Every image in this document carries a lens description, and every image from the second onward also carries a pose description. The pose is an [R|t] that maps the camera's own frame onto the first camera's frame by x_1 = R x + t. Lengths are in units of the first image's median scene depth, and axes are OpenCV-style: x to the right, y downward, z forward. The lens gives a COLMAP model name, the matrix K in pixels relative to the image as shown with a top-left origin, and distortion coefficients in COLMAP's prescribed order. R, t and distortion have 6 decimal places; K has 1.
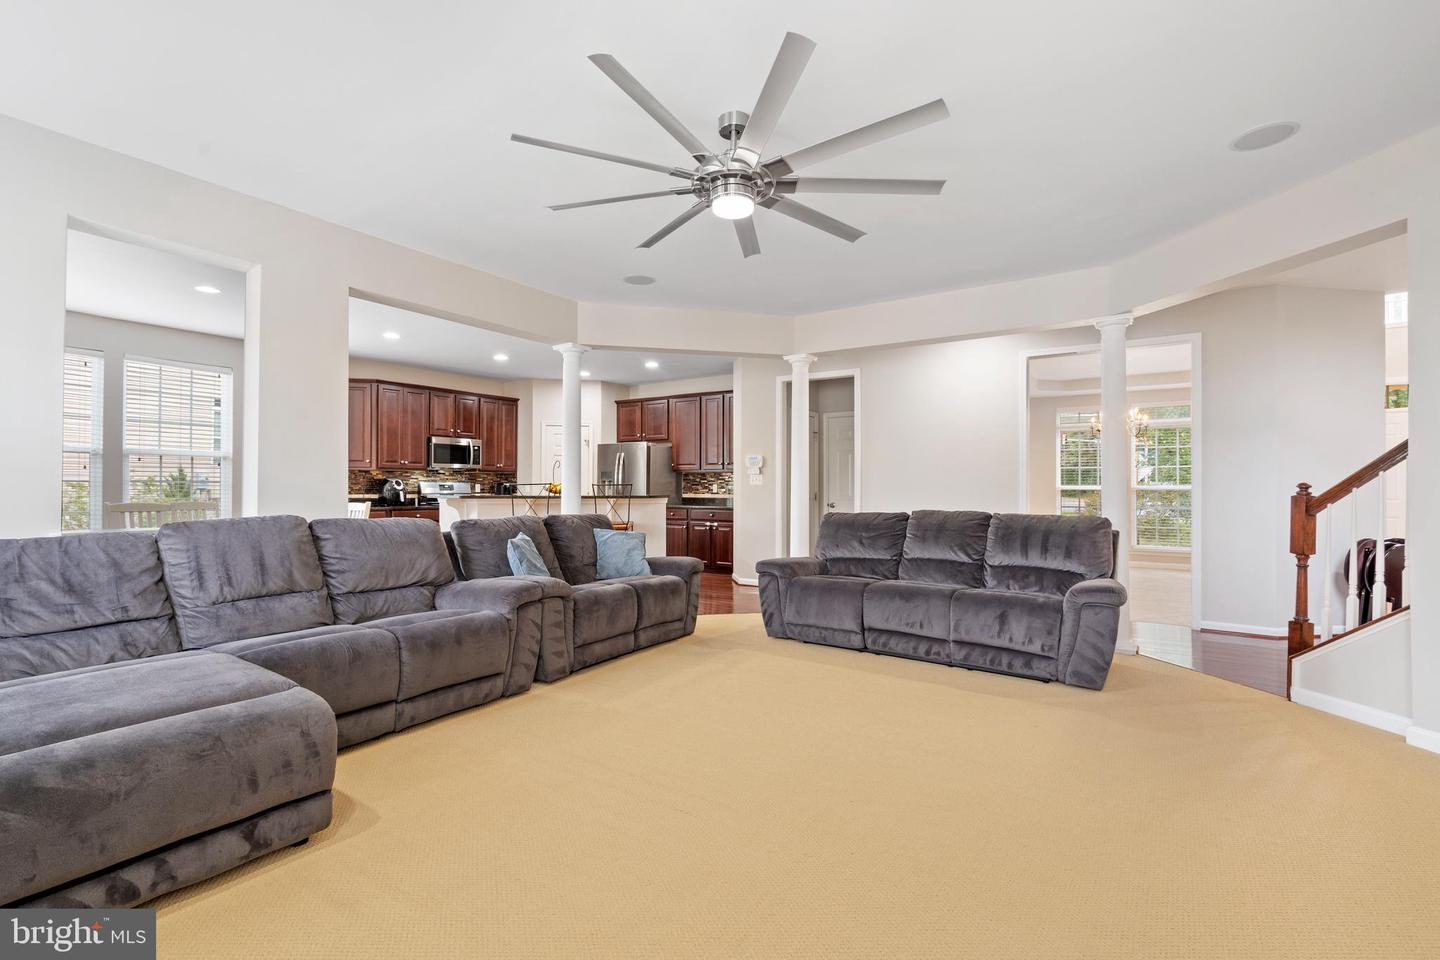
lens RADIAL K [[662.4, 0, 721.6], [0, 662.4, 487.0], [0, 0, 1]] dist [-0.004282, -0.001405]
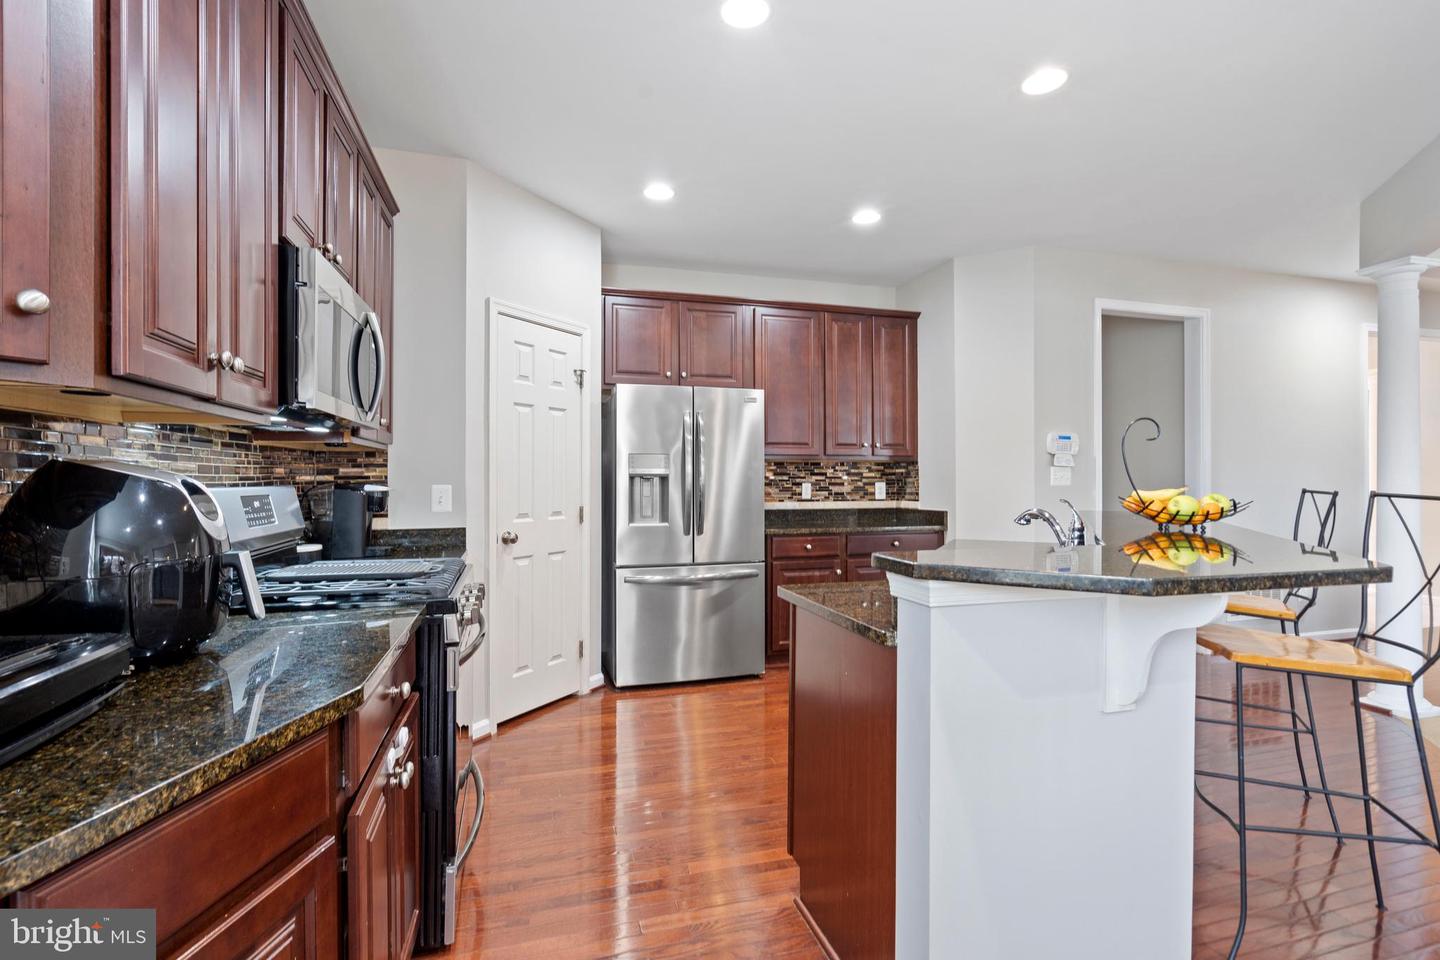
lens RADIAL K [[662.4, 0, 721.6], [0, 662.4, 477.2], [0, 0, 1]] dist [-0.004282, -0.001405]
pose [[0.658761, -0.000635, 0.752352, -0.461795], [0.002210, 0.999997, -0.001090, -0.008602], [-0.752349, 0.002381, 0.658761, 0.720160]]
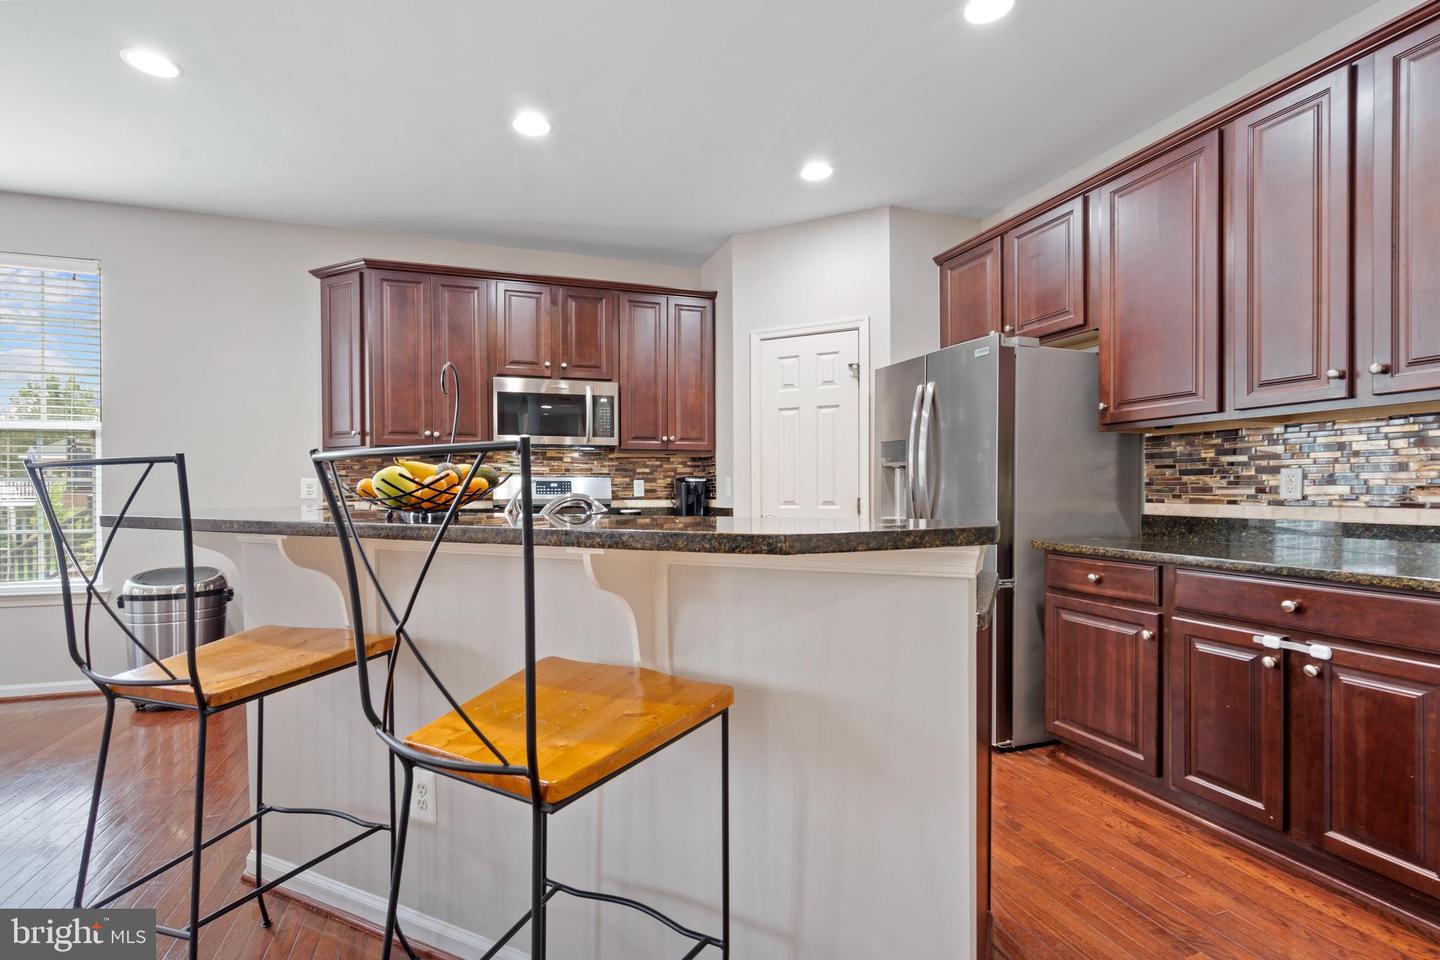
lens RADIAL K [[662.4, 0, 706.7], [0, 662.4, 491.3], [0, 0, 1]] dist [-0.004282, -0.001405]
pose [[0.783789, -0.002986, -0.621021, -0.029296], [0.006080, 0.999977, 0.002865, 0.003026], [0.620998, -0.006021, 0.783789, 0.670222]]
